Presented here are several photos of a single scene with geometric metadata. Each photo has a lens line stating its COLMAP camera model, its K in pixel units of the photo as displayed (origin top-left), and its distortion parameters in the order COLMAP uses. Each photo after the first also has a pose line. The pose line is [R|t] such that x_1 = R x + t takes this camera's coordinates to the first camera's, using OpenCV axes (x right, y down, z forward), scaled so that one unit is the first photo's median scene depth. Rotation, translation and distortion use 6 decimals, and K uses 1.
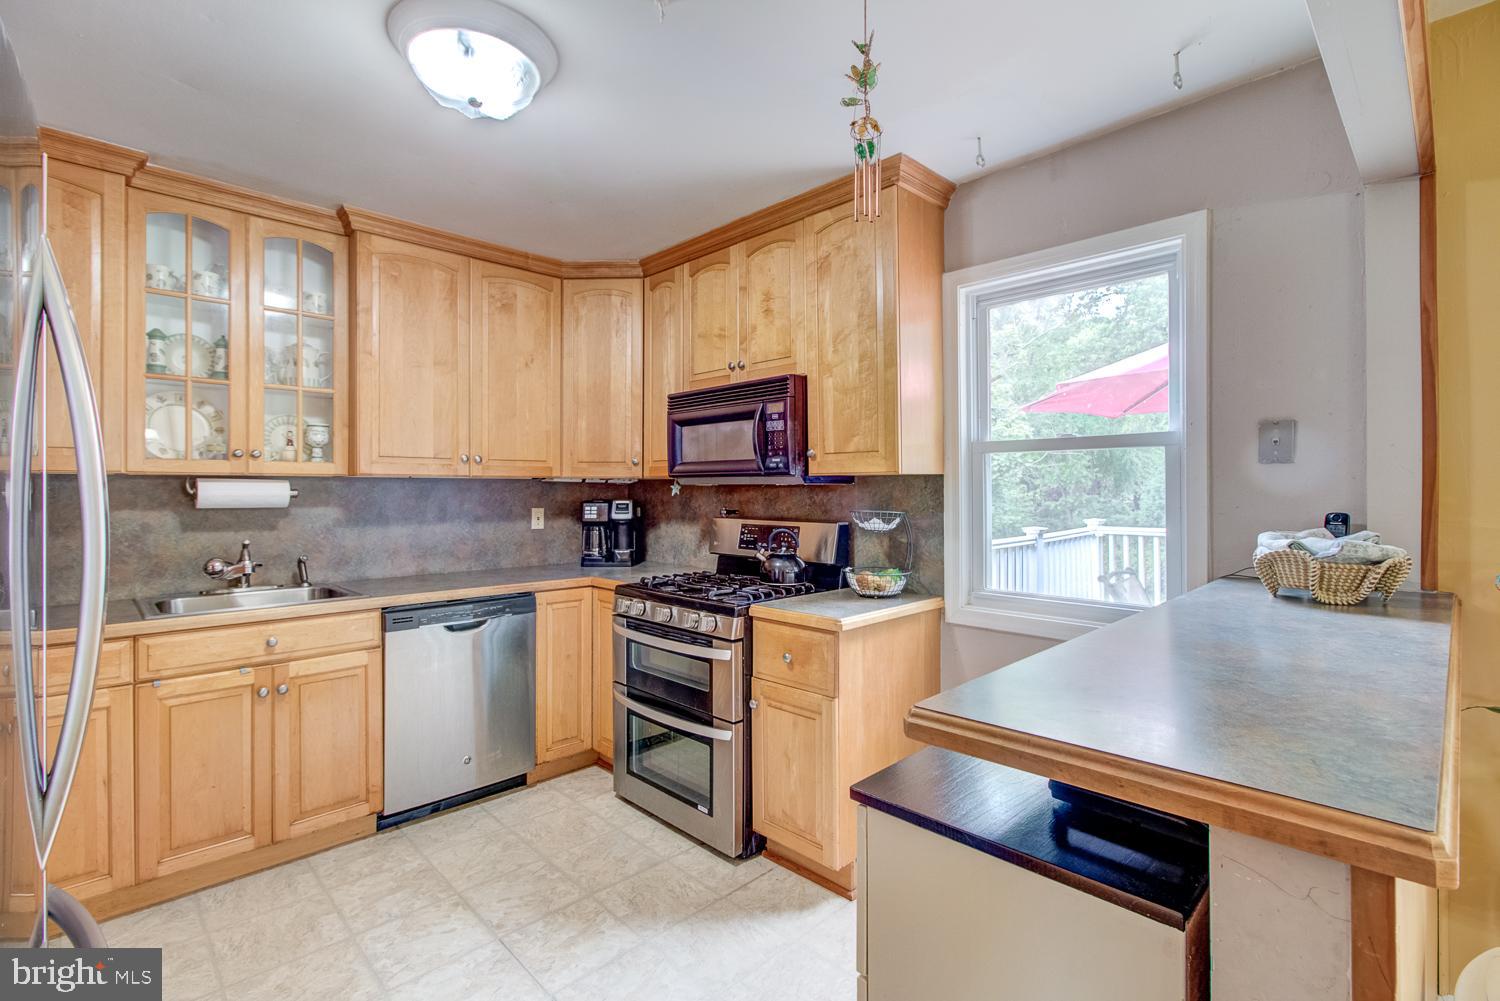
lens RADIAL K [[704.2, 0, 750.9], [0, 704.2, 483.5], [0, 0, 1]] dist [-0.003607, 0.014599]
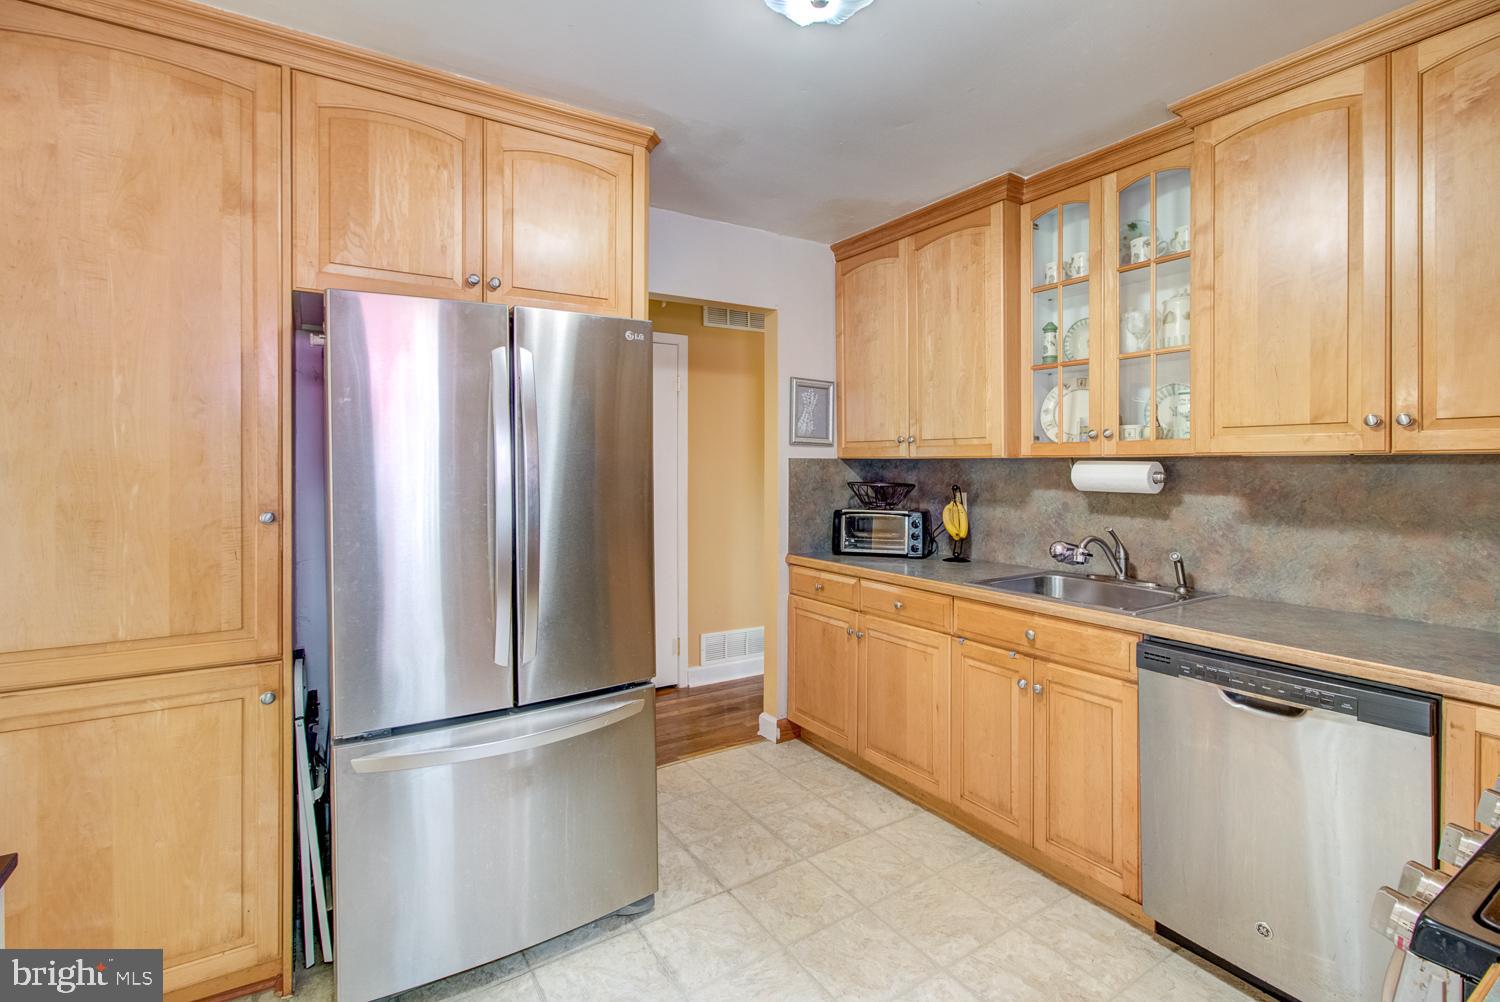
lens RADIAL K [[702.1, 0, 751.1], [0, 702.1, 462.8], [0, 0, 1]] dist [0.000869, 0.000855]
pose [[-0.197814, 0.000426, -0.980239, 0.267109], [0.009768, 0.999951, -0.001536, -0.006898], [0.980191, -0.009879, -0.197808, 0.684411]]
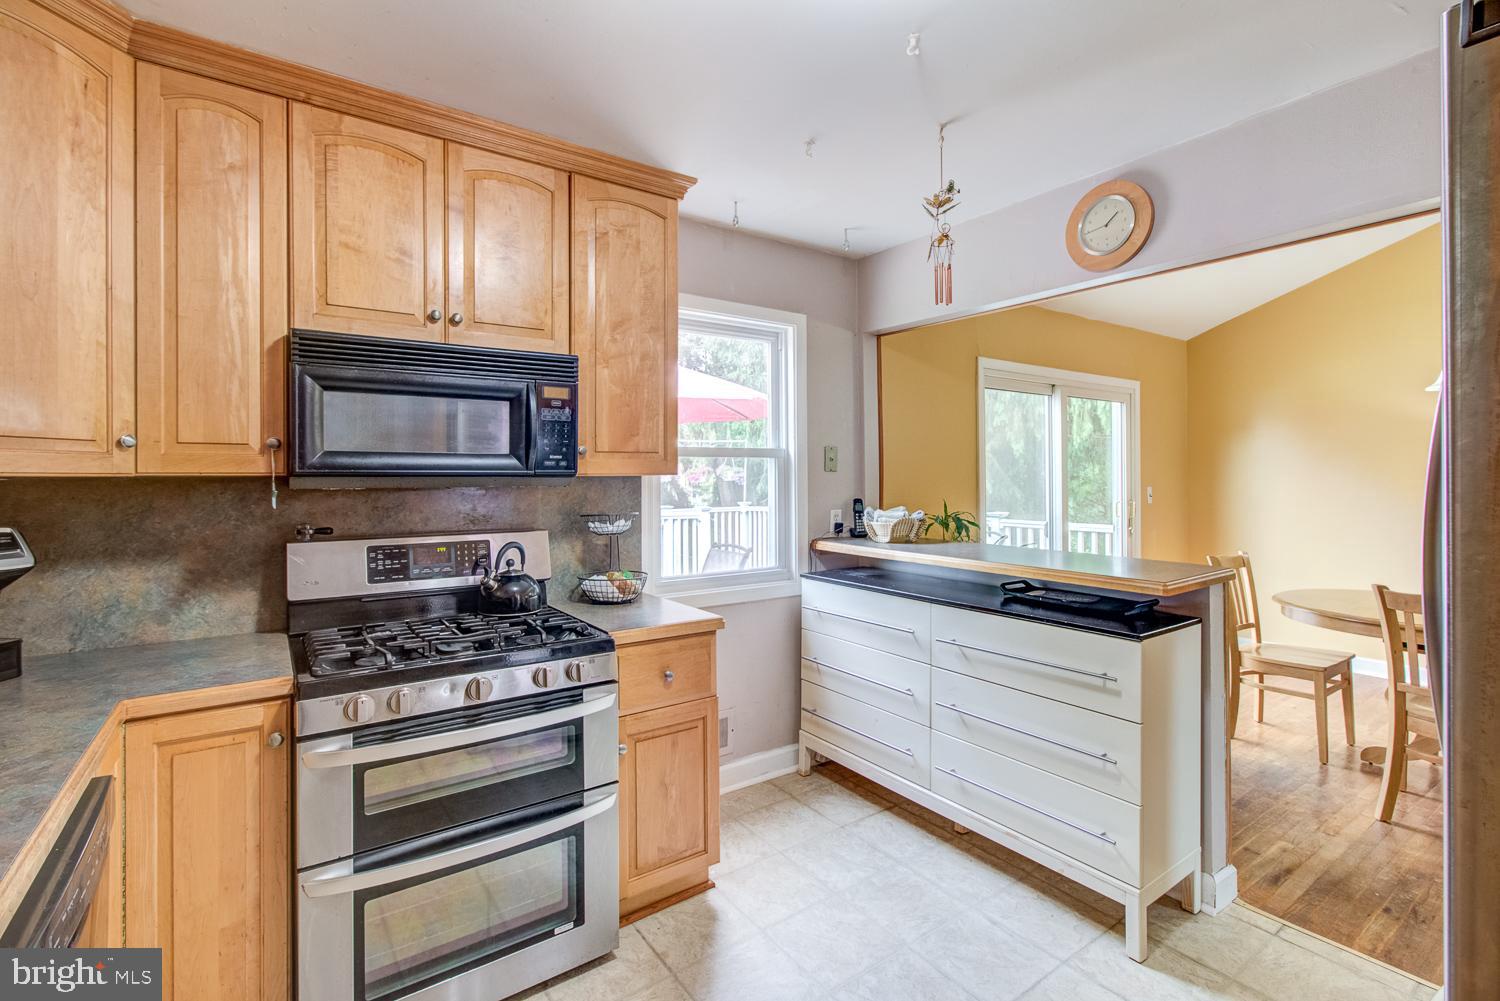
lens RADIAL K [[702.1, 0, 751.9], [0, 702.1, 476.2], [0, 0, 1]] dist [-0.001120, 0.008808]
pose [[0.152049, 0.002539, 0.988370, -0.685122], [-0.003140, 0.999993, -0.002085, -0.009221], [-0.988368, -0.002786, 0.152056, 0.618137]]
